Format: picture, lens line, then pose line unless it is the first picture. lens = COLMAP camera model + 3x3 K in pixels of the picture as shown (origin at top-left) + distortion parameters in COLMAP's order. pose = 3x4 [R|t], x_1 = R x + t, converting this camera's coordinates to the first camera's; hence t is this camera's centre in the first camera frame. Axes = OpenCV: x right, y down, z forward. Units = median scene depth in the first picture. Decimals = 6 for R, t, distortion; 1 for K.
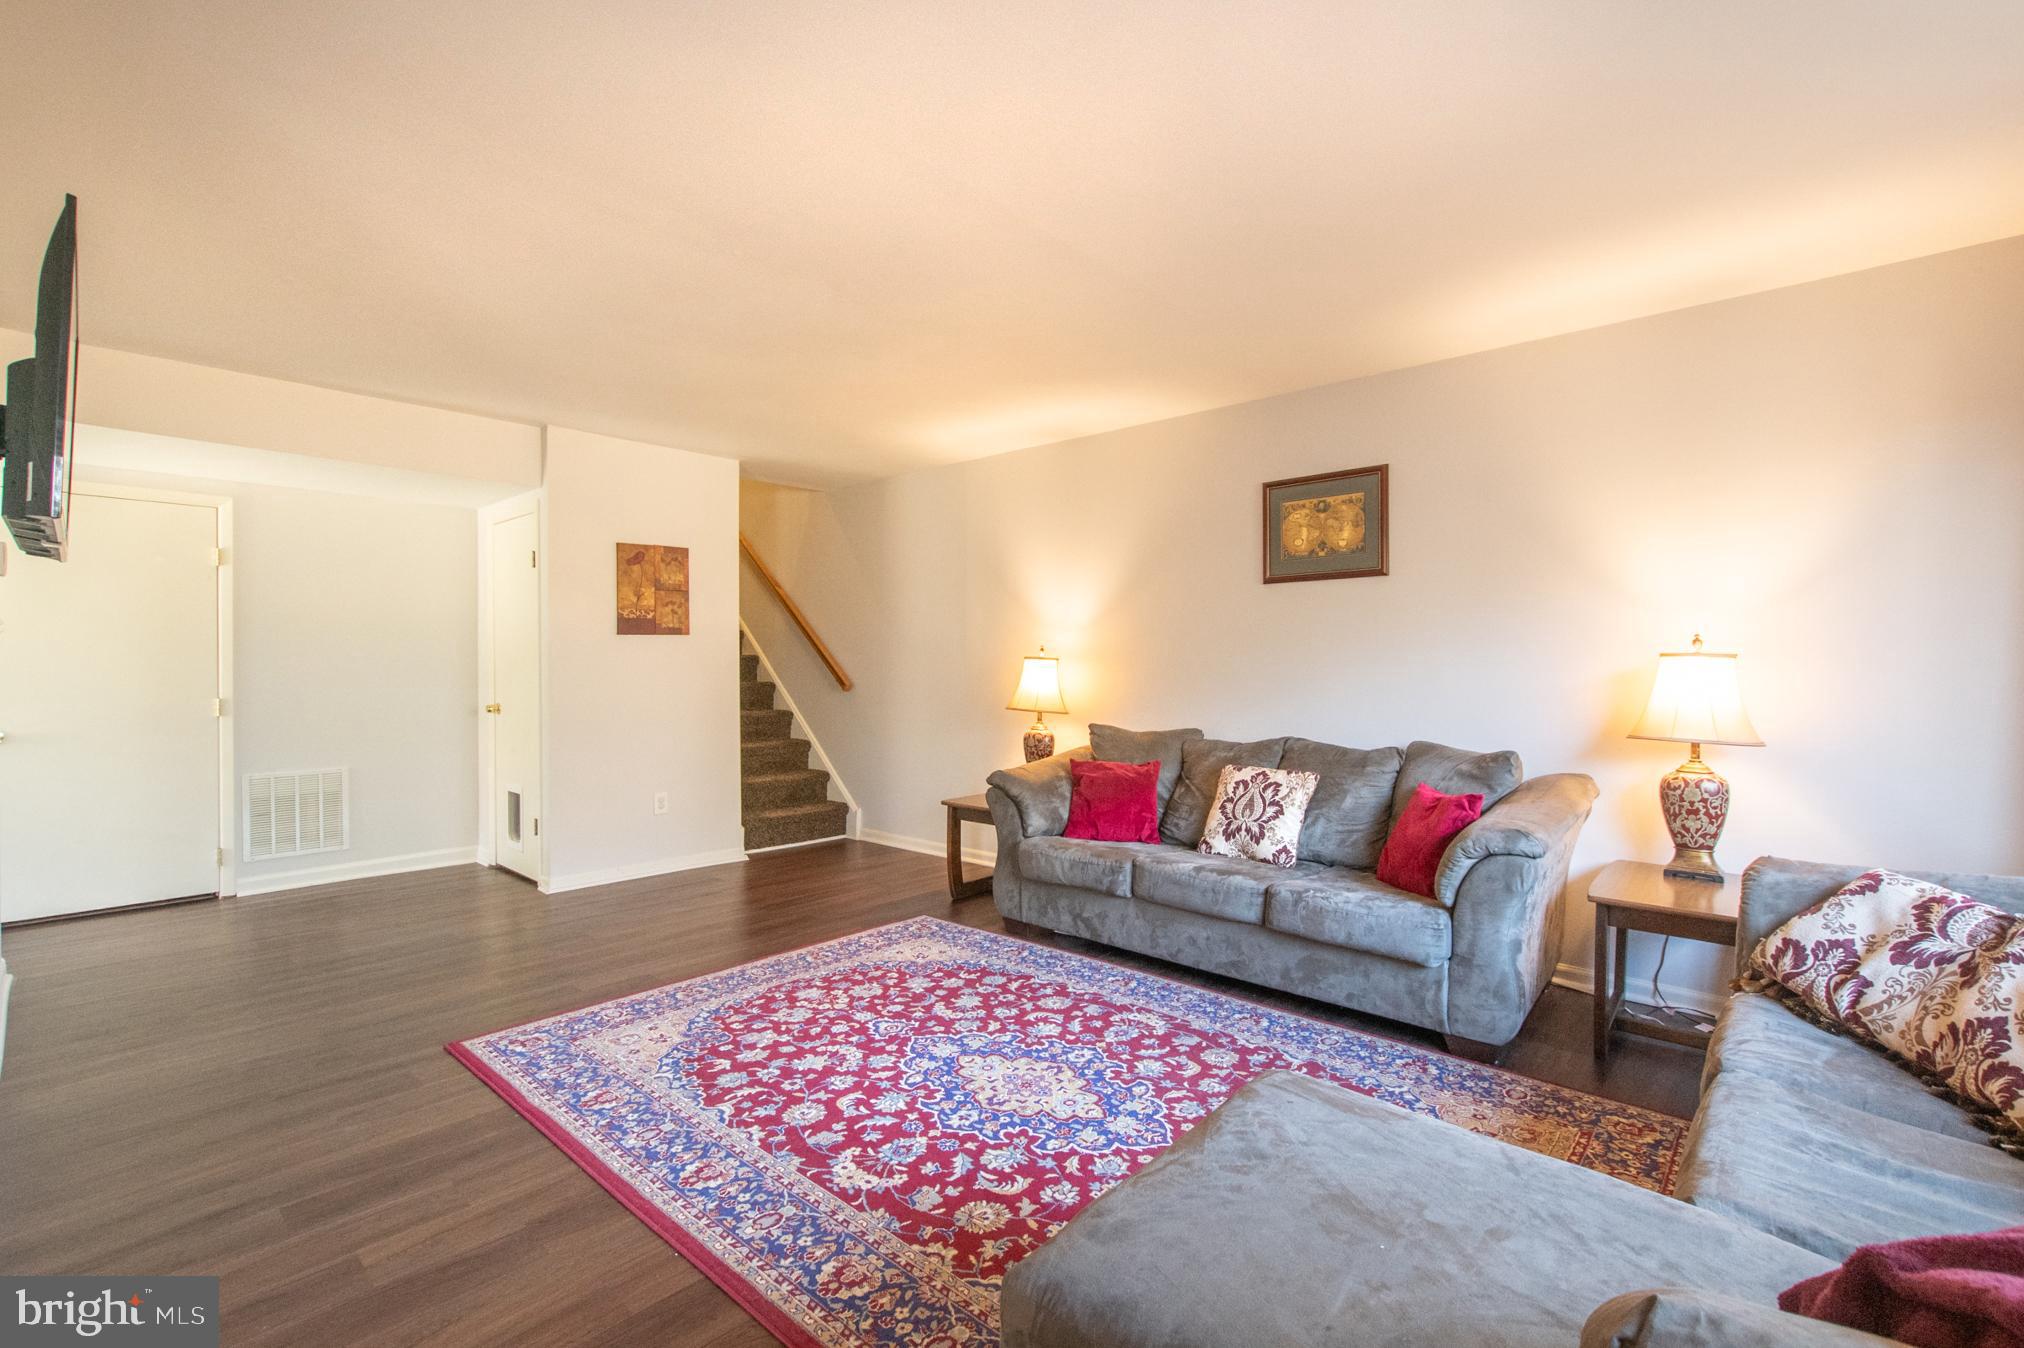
lens RADIAL K [[871.2, 0, 1012.4], [0, 871.2, 682.7], [0, 0, 1]] dist [-0.002051, 0.000654]
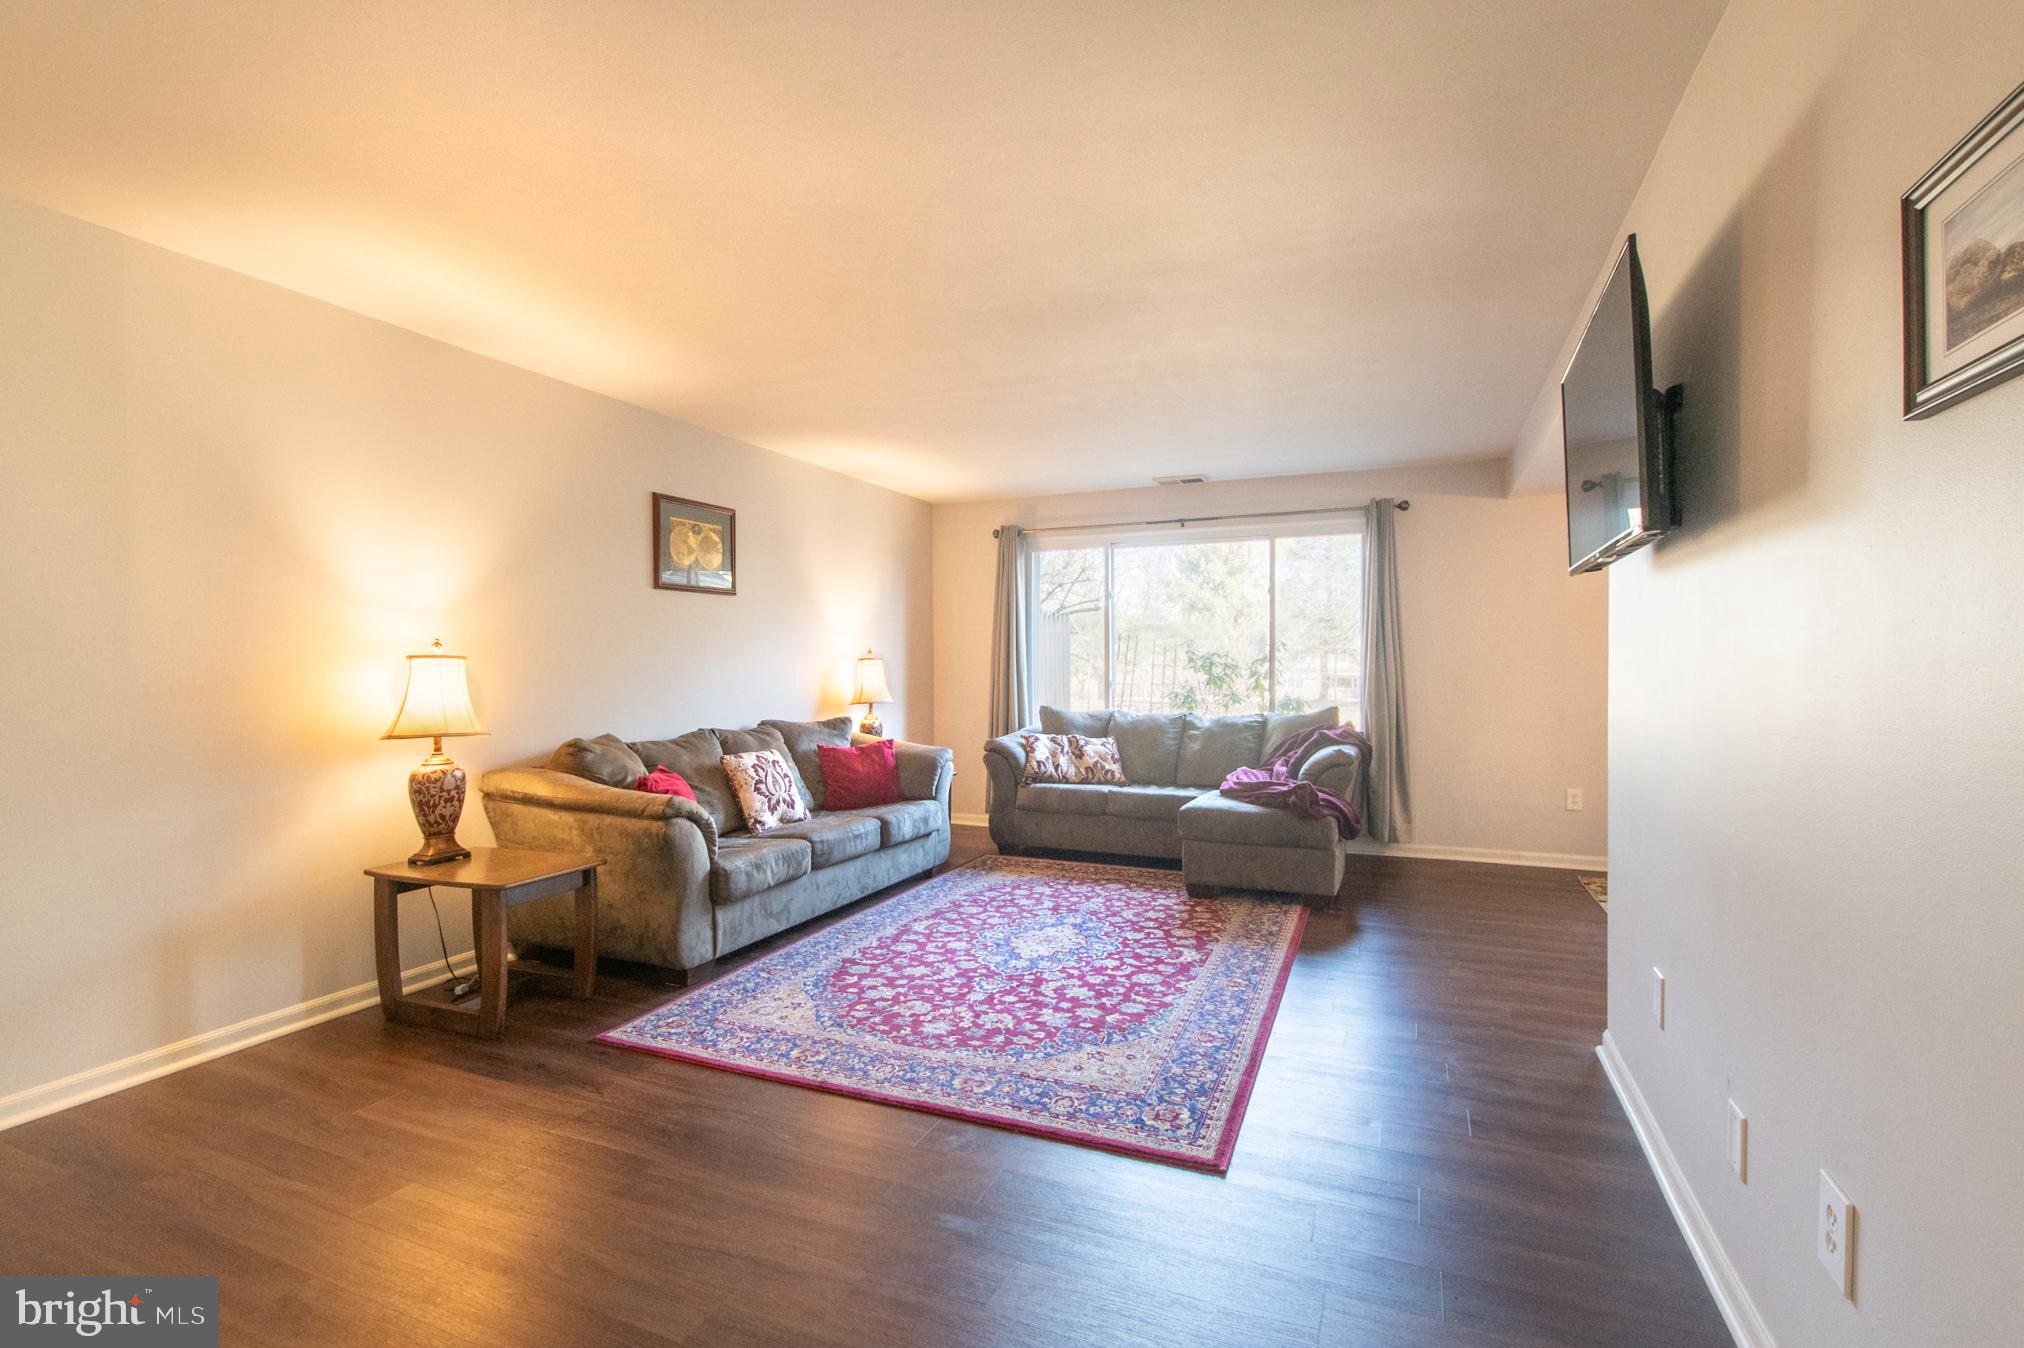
lens RADIAL K [[915.8, 0, 1000.0], [0, 915.8, 671.1], [0, 0, 1]] dist [-0.013314, 0.000917]
pose [[-0.306354, -0.008911, 0.951876, -1.193082], [0.021042, 0.999648, 0.016131, -0.030116], [-0.951685, 0.024972, -0.306059, 1.257878]]
